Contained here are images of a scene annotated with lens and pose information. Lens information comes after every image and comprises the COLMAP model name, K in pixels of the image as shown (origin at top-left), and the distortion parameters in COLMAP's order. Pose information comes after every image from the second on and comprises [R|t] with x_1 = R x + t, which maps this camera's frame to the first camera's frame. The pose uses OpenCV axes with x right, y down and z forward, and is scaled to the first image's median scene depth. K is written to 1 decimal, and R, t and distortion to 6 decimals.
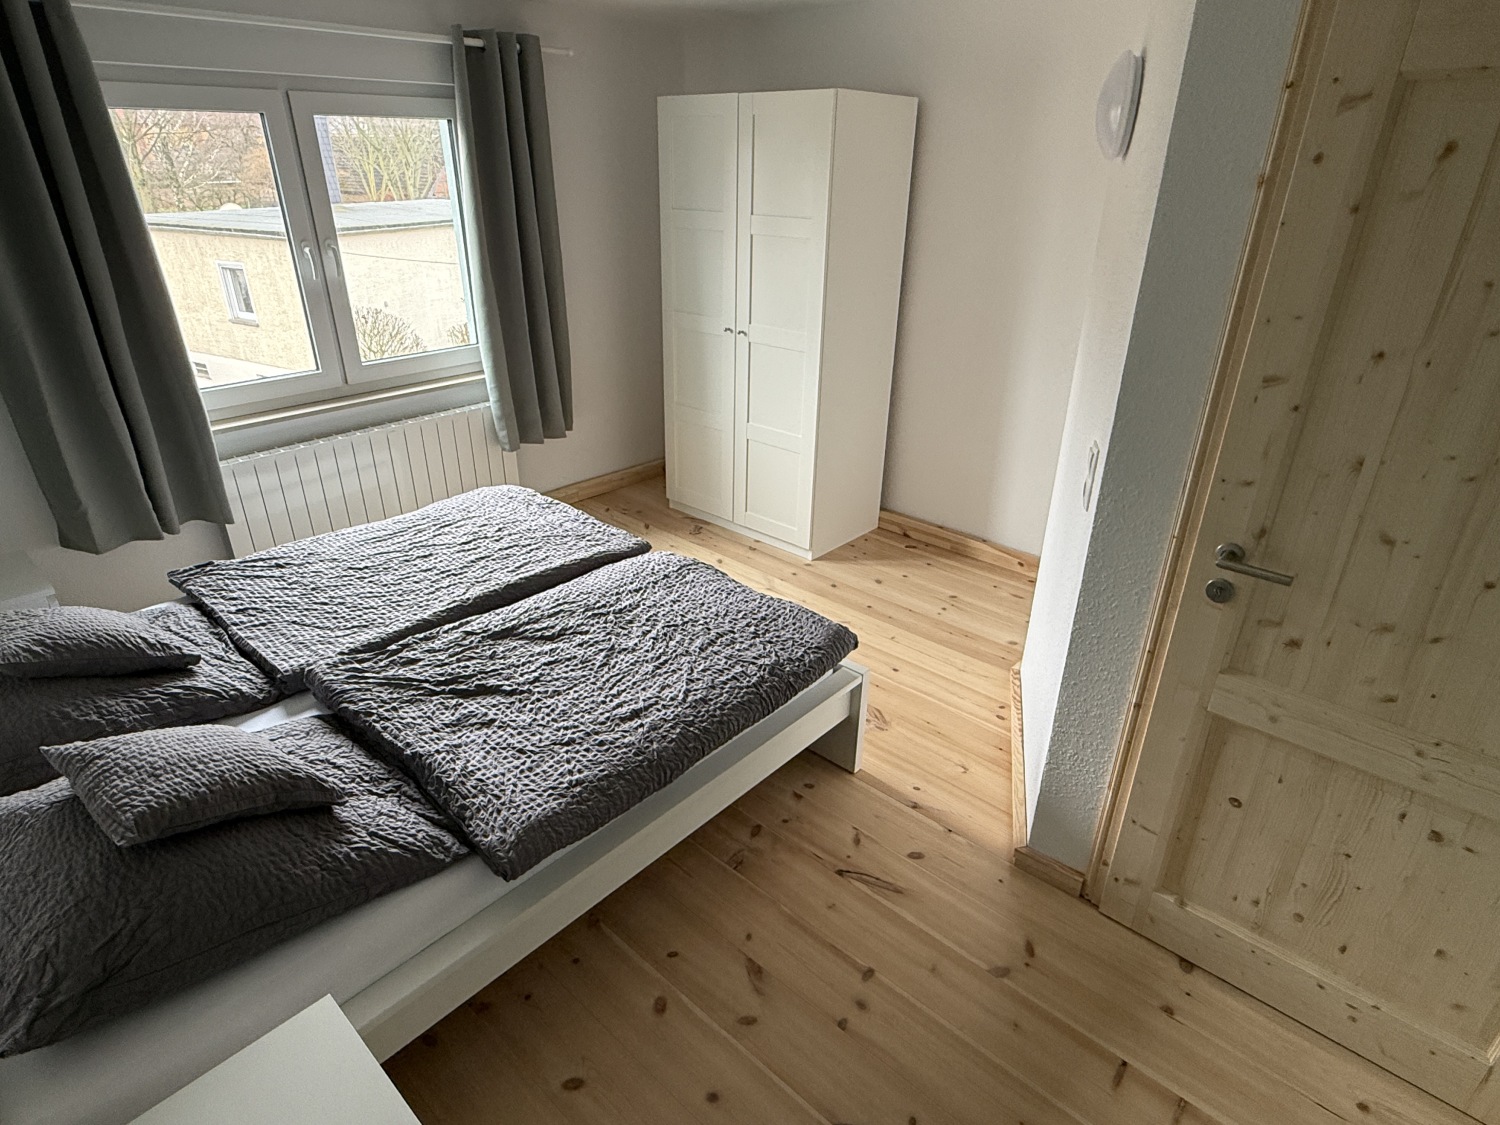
lens RADIAL K [[807.3, 0, 749.9], [0, 807.3, 586.2], [0, 0, 1]] dist [0.000901, 0.000529]
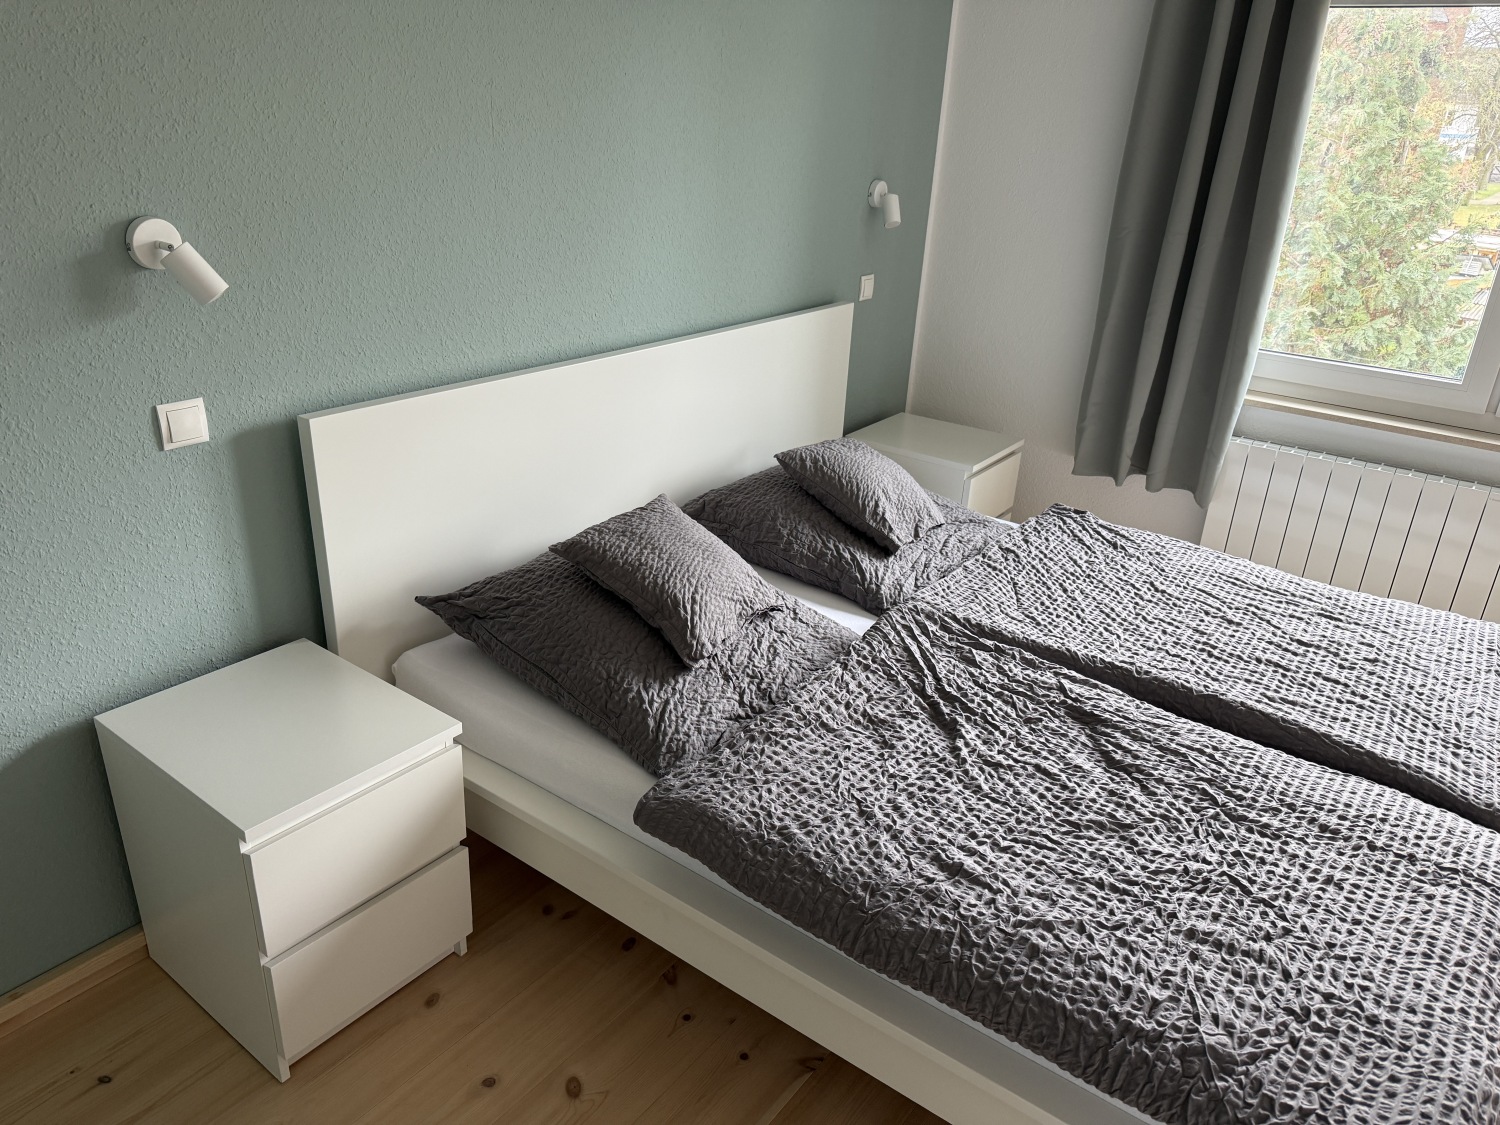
lens RADIAL K [[1058.0, 0, 750.0], [0, 1058.0, 562.5], [0, 0, 1]] dist [0.011108, -0.000574]
pose [[0.096662, 0.393838, -0.914083, 0.410431], [-0.498969, 0.813819, 0.297874, -0.164328], [0.861212, 0.427306, 0.275178, 0.447953]]
